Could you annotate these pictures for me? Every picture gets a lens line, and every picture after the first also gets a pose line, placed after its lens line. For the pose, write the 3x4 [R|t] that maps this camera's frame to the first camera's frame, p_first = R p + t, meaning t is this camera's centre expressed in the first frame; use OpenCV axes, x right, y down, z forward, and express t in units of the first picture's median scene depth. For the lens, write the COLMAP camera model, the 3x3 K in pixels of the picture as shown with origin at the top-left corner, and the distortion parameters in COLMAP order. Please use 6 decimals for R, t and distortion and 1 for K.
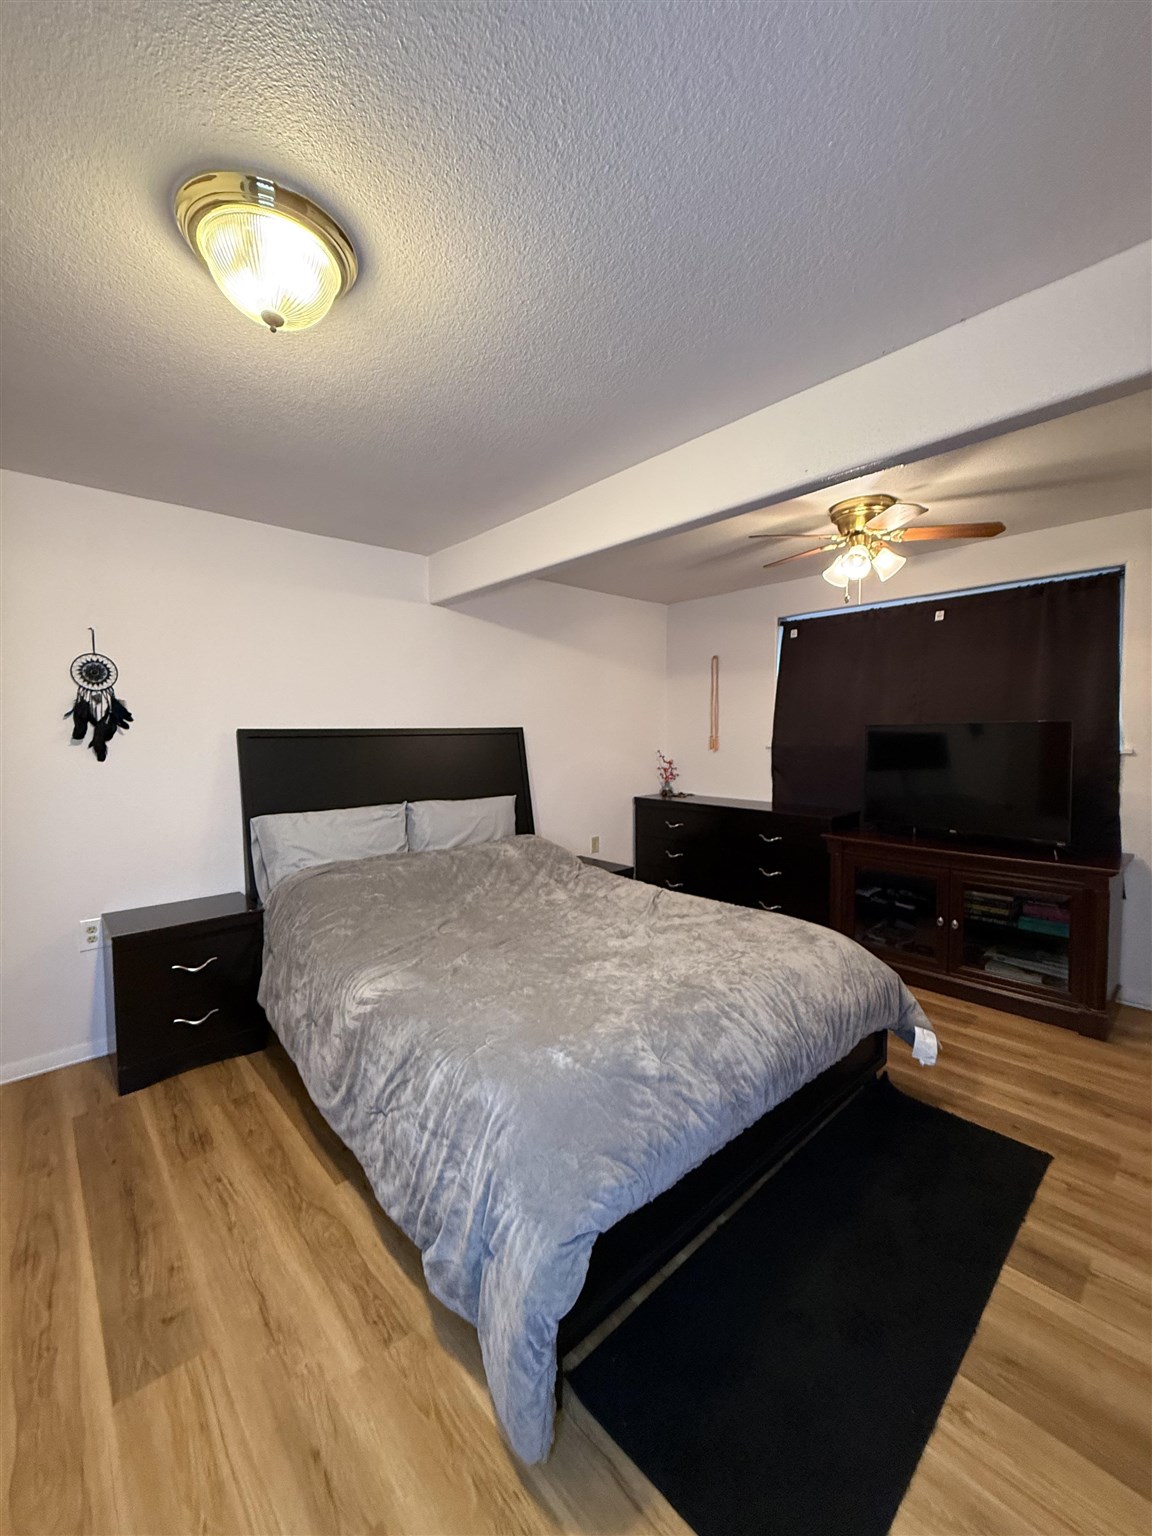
lens RADIAL K [[609.1, 0, 577.1], [0, 609.1, 761.4], [0, 0, 1]] dist [0.001489, -0.000690]
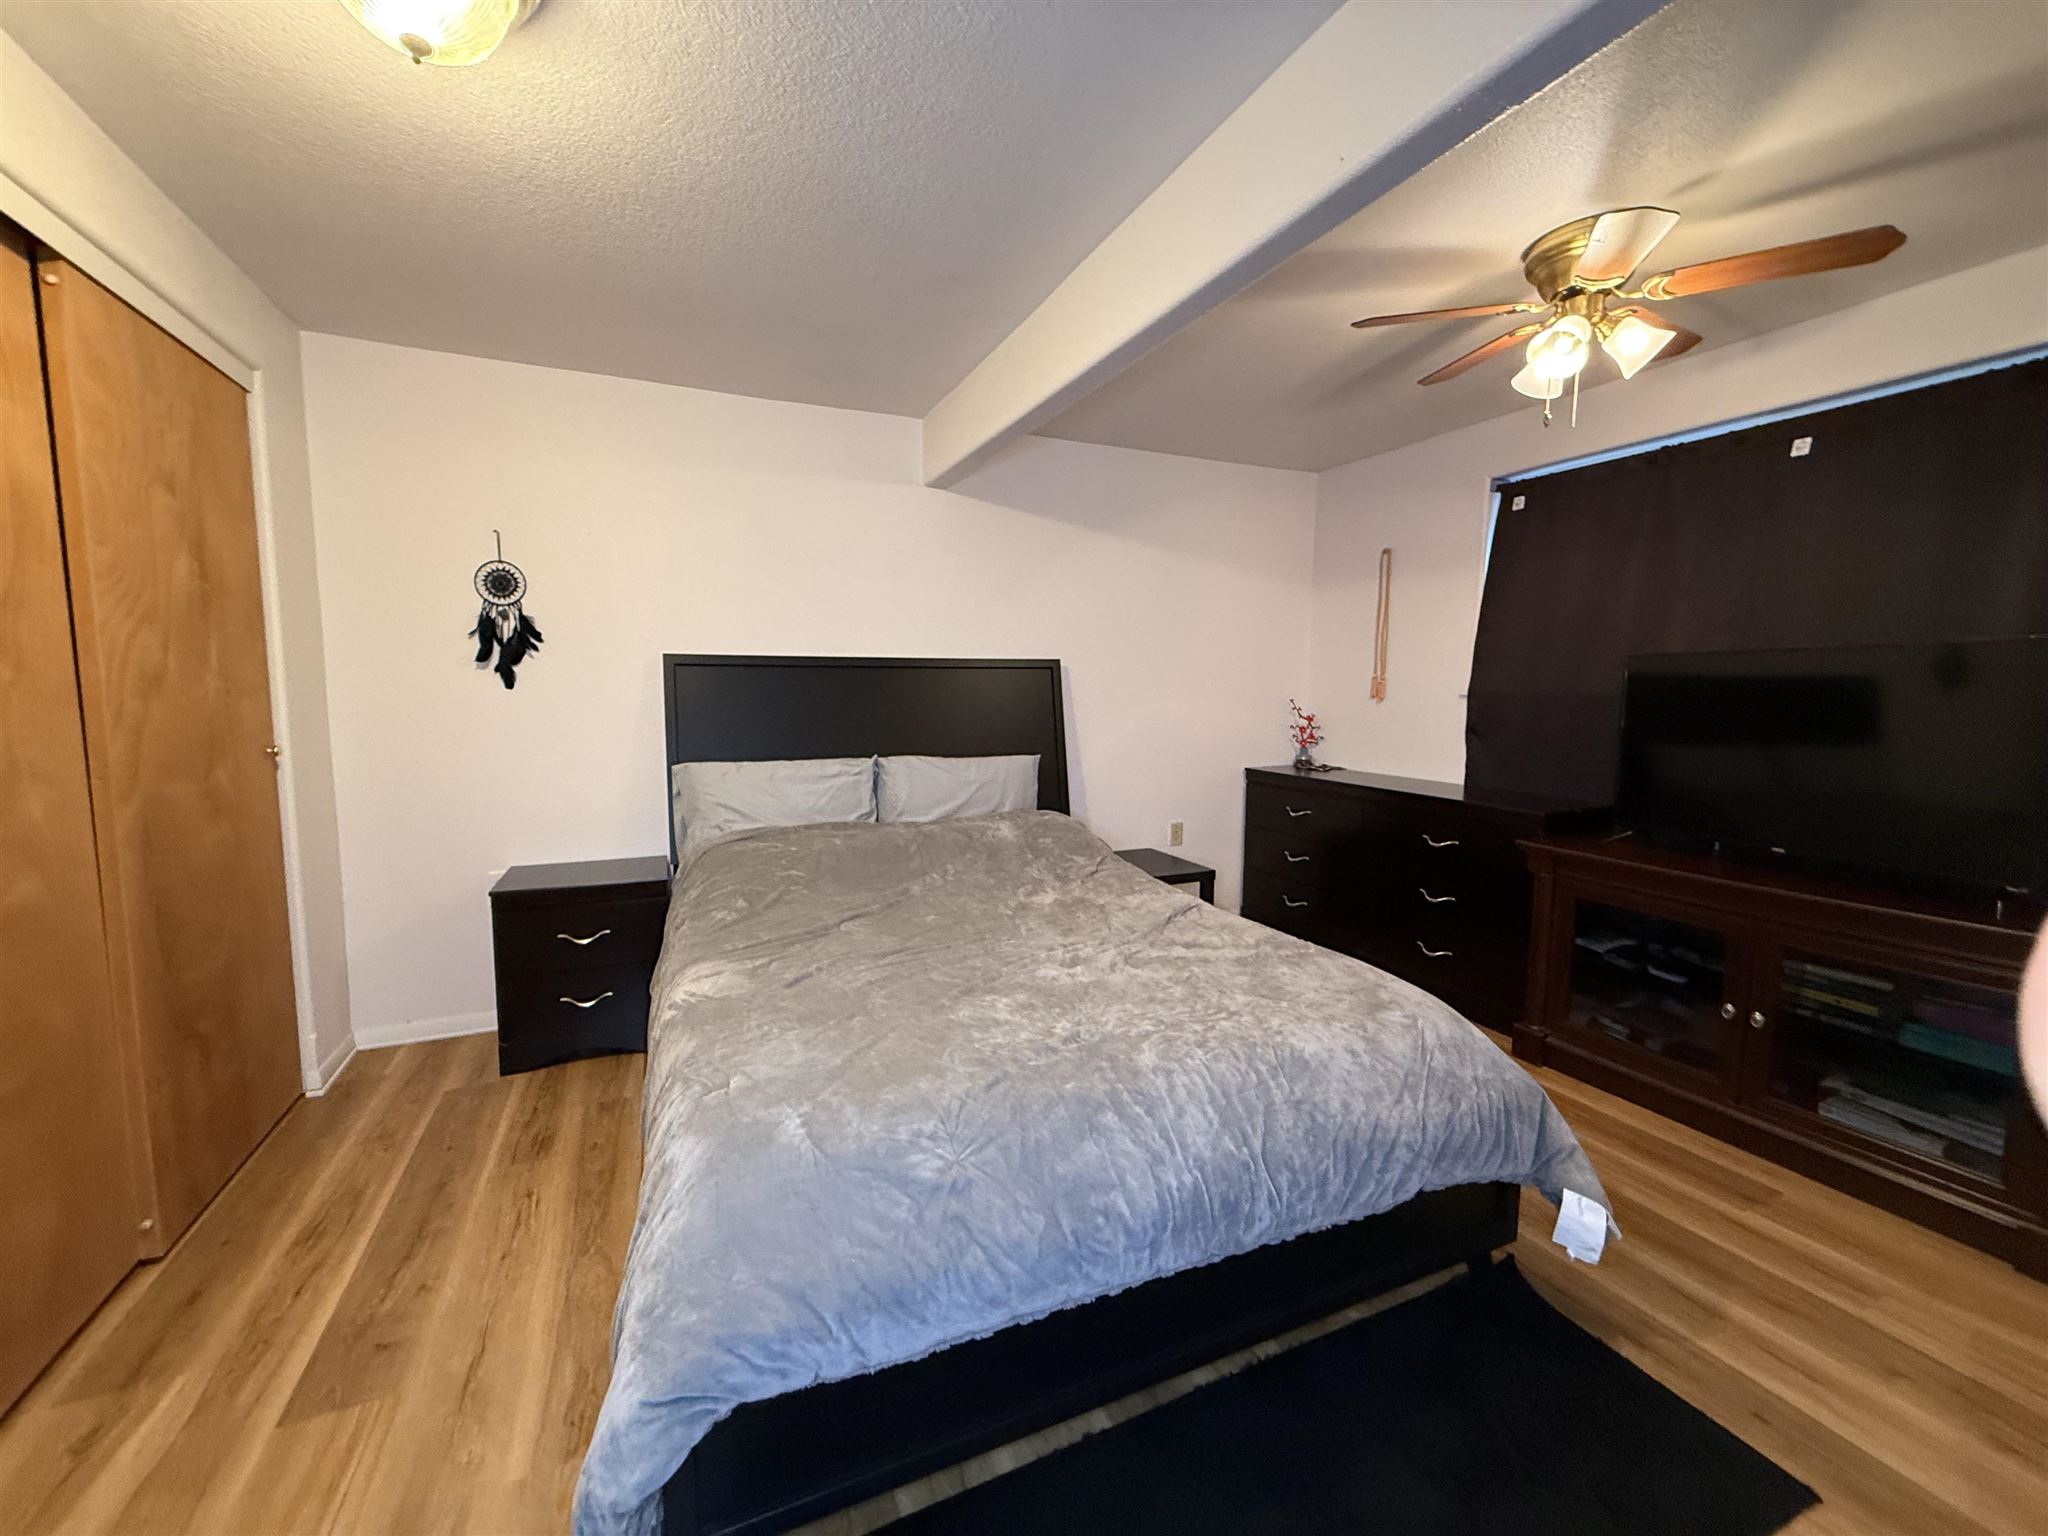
lens RADIAL K [[812.1, 0, 1022.1], [0, 812.1, 766.5], [0, 0, 1]] dist [0.001489, -0.000690]
pose [[0.949106, 0.044054, -0.311862, 0.271280], [-0.027281, 0.997947, 0.057948, 0.023571], [0.313774, -0.046491, 0.948359, 0.151950]]
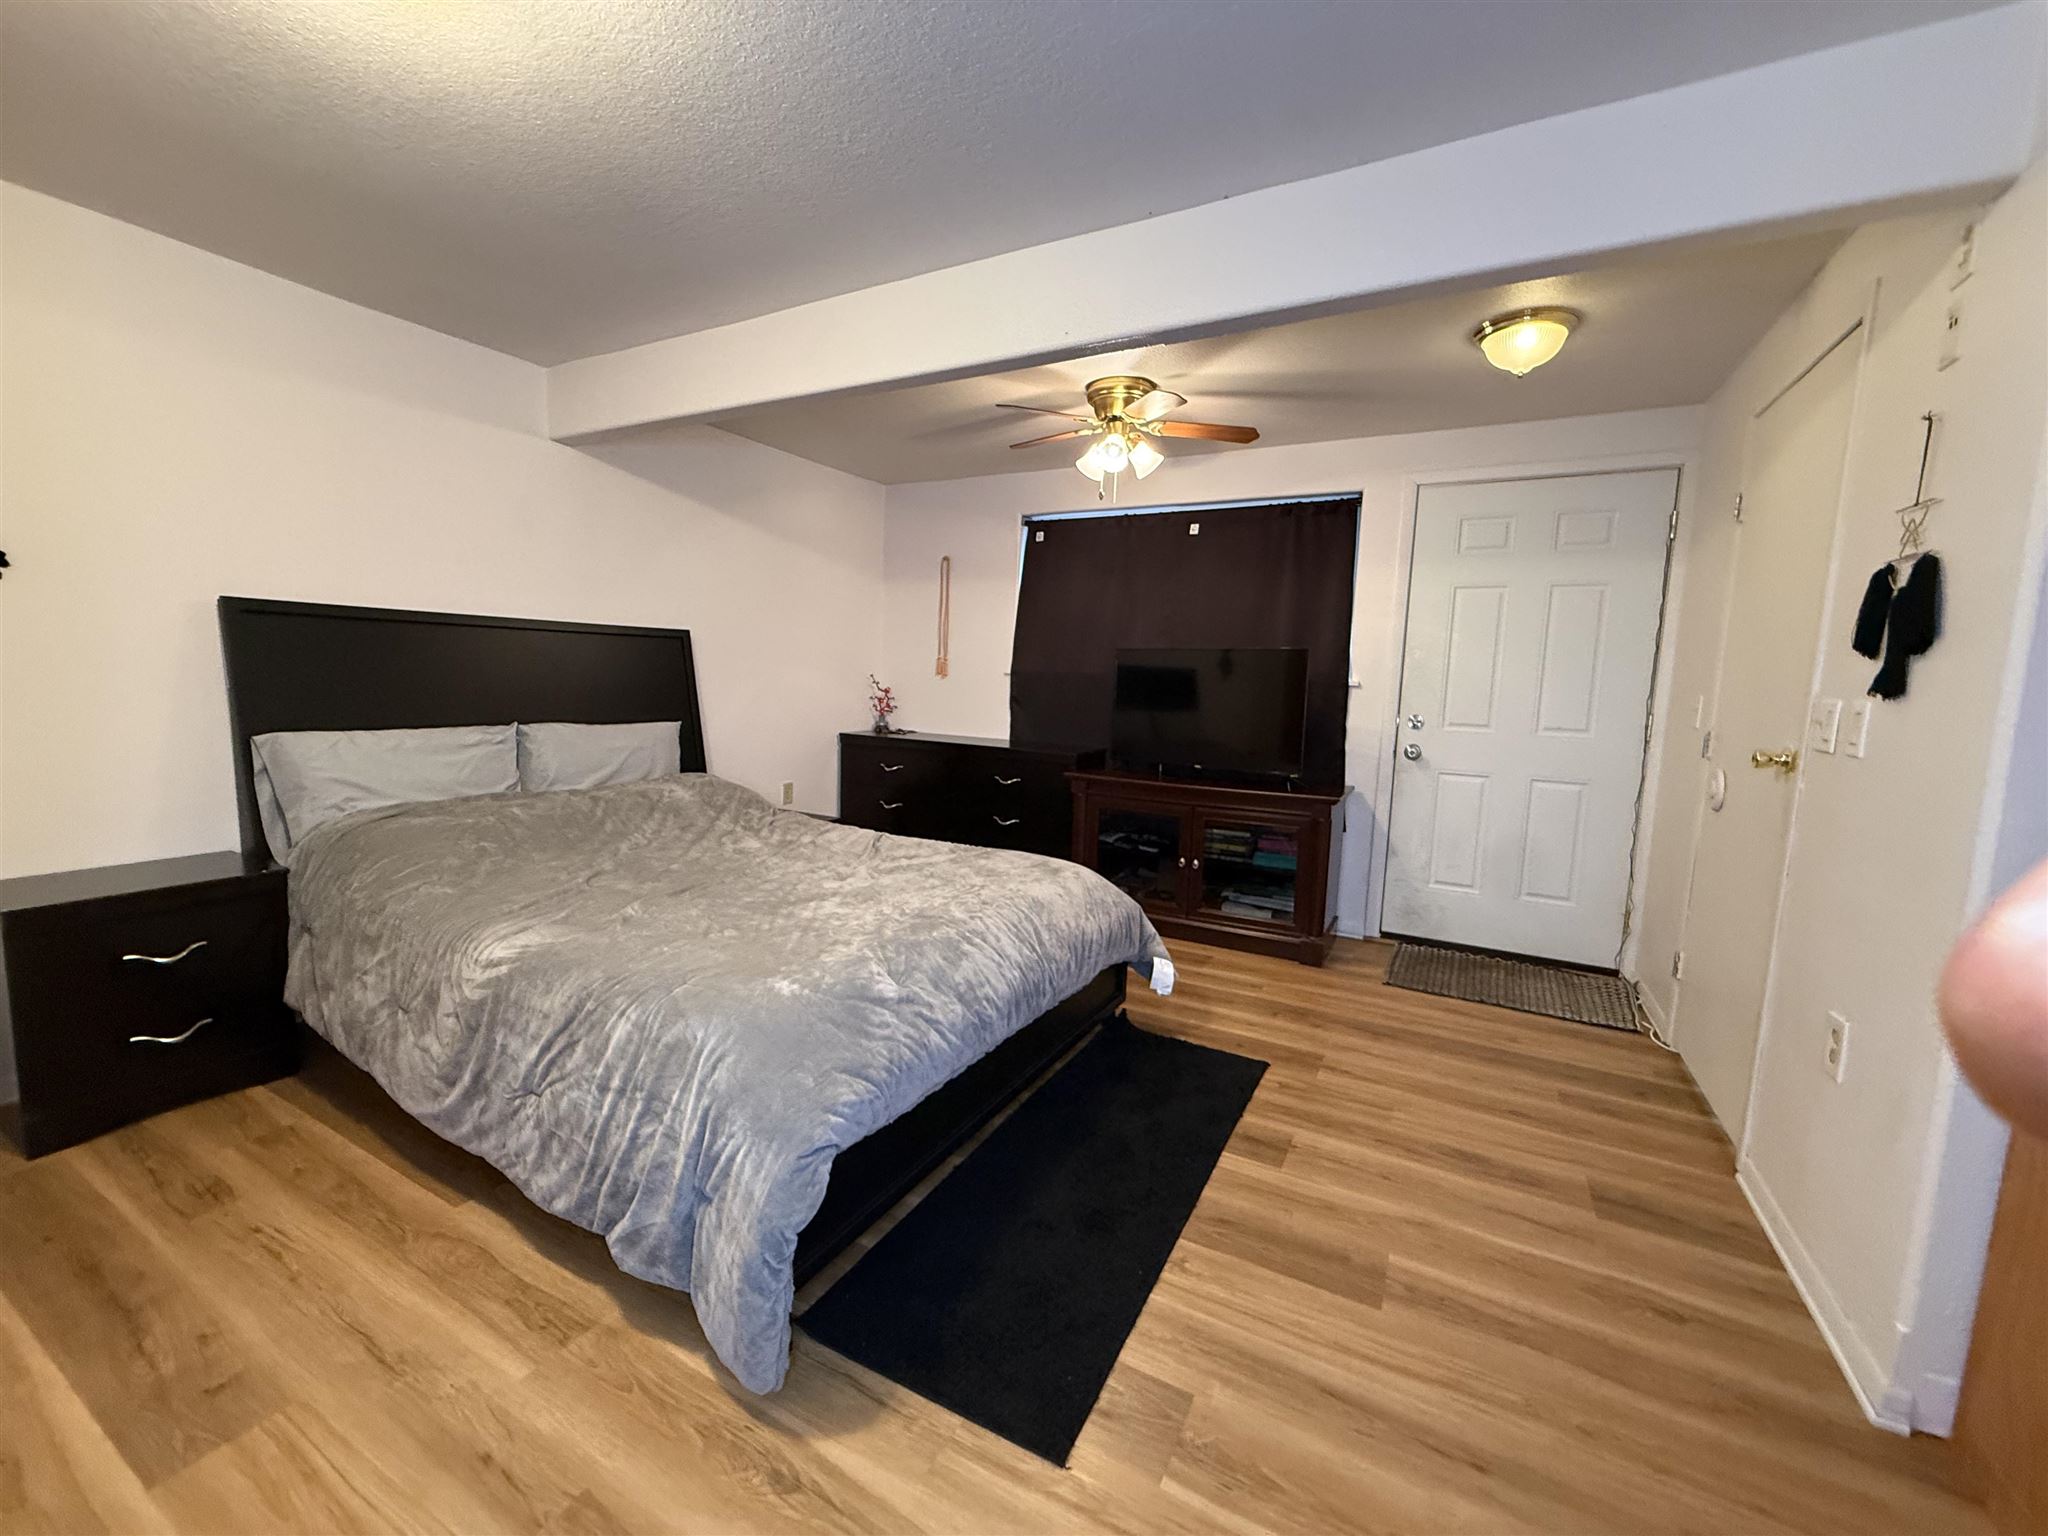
lens RADIAL K [[812.1, 0, 1017.5], [0, 812.1, 762.9], [0, 0, 1]] dist [0.001489, -0.000690]
pose [[0.946238, 0.004611, 0.323438, -0.051423], [-0.025464, 0.997857, 0.060271, 0.056298], [-0.322467, -0.065266, 0.944328, -0.095158]]
